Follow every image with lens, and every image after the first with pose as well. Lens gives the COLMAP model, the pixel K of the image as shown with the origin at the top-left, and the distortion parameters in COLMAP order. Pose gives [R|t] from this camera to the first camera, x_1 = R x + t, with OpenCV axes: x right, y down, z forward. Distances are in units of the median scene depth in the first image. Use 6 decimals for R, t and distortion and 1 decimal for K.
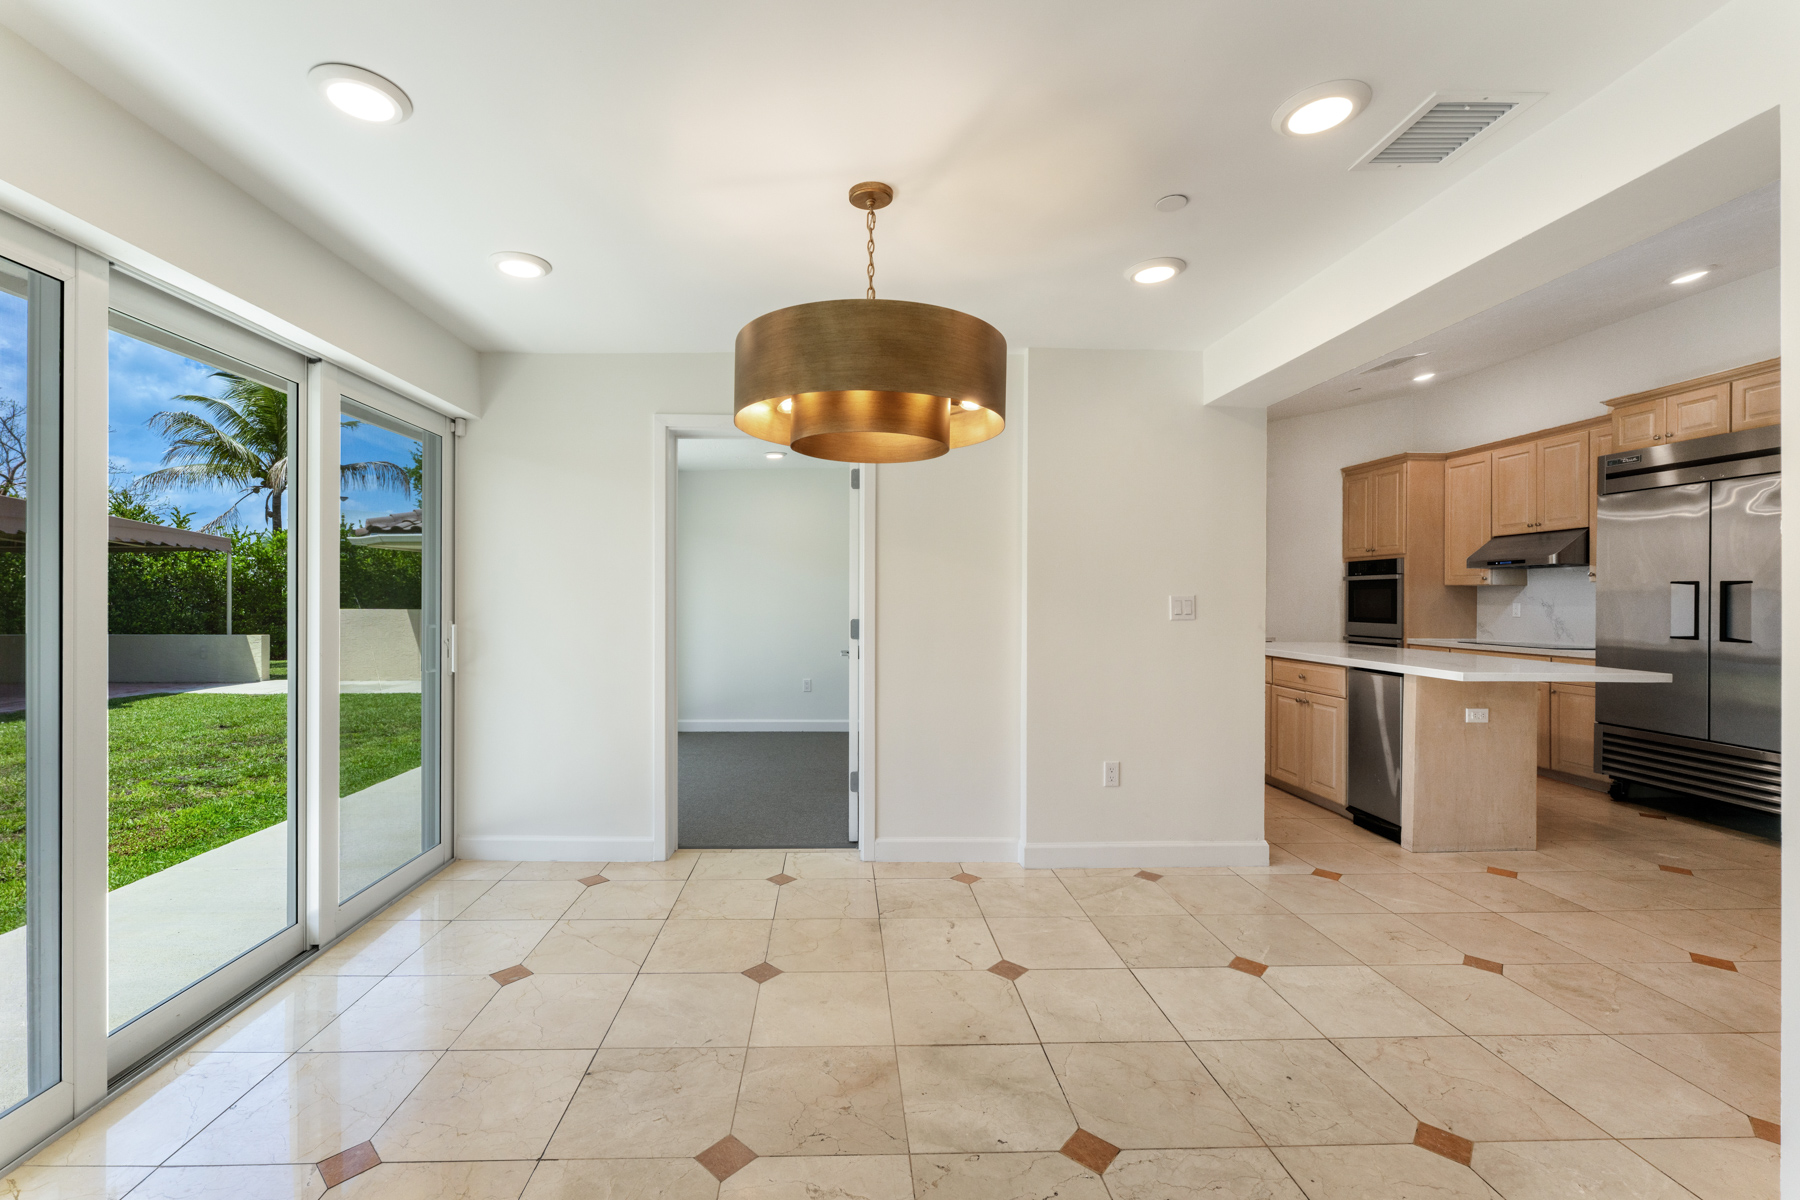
lens RADIAL K [[739.9, 0, 894.7], [0, 739.9, 597.0], [0, 0, 1]] dist [0.003373, -0.001212]
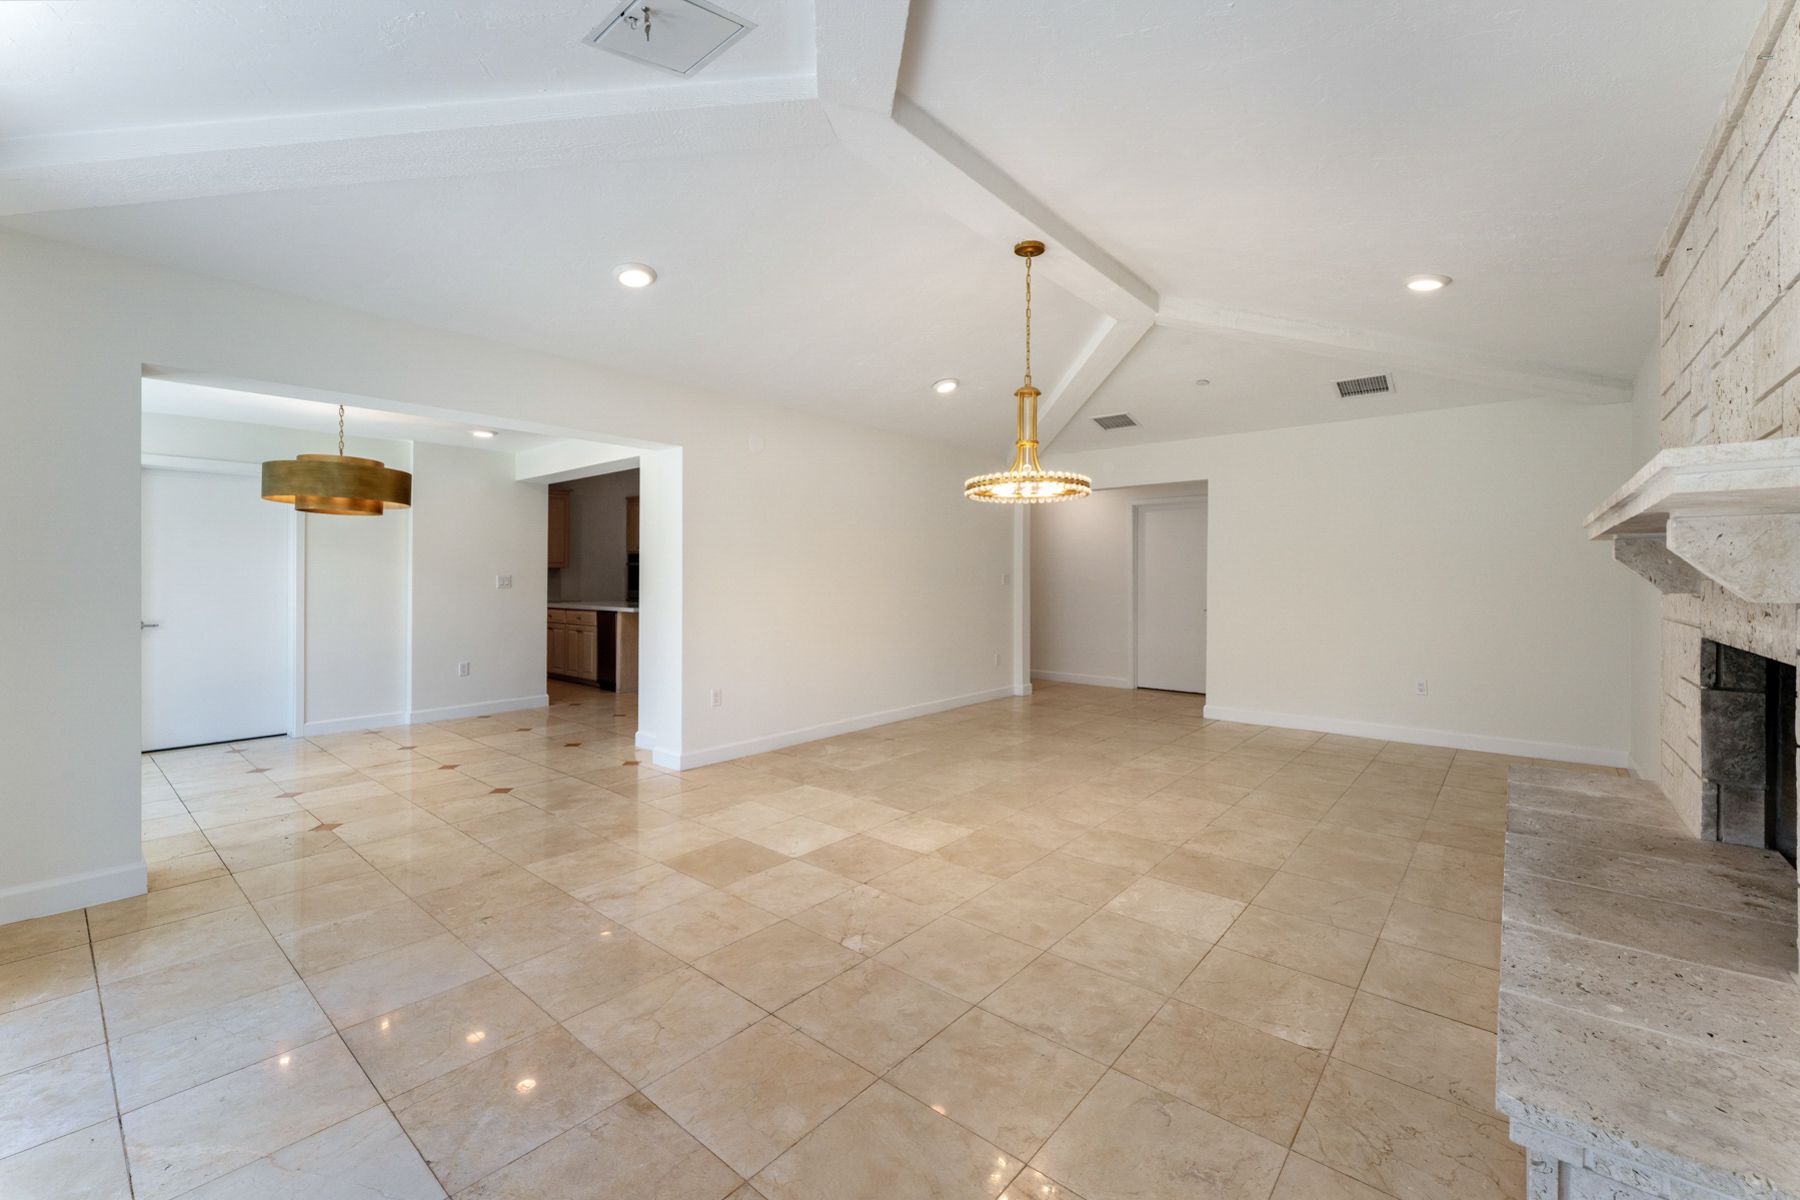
lens RADIAL K [[739.9, 0, 898.0], [0, 739.9, 555.2], [0, 0, 1]] dist [0.003373, -0.001212]
pose [[0.702152, 0.008923, 0.711971, -0.234625], [0.007497, 0.999773, -0.019924, -0.008631], [-0.711988, 0.019328, 0.701926, -0.947047]]
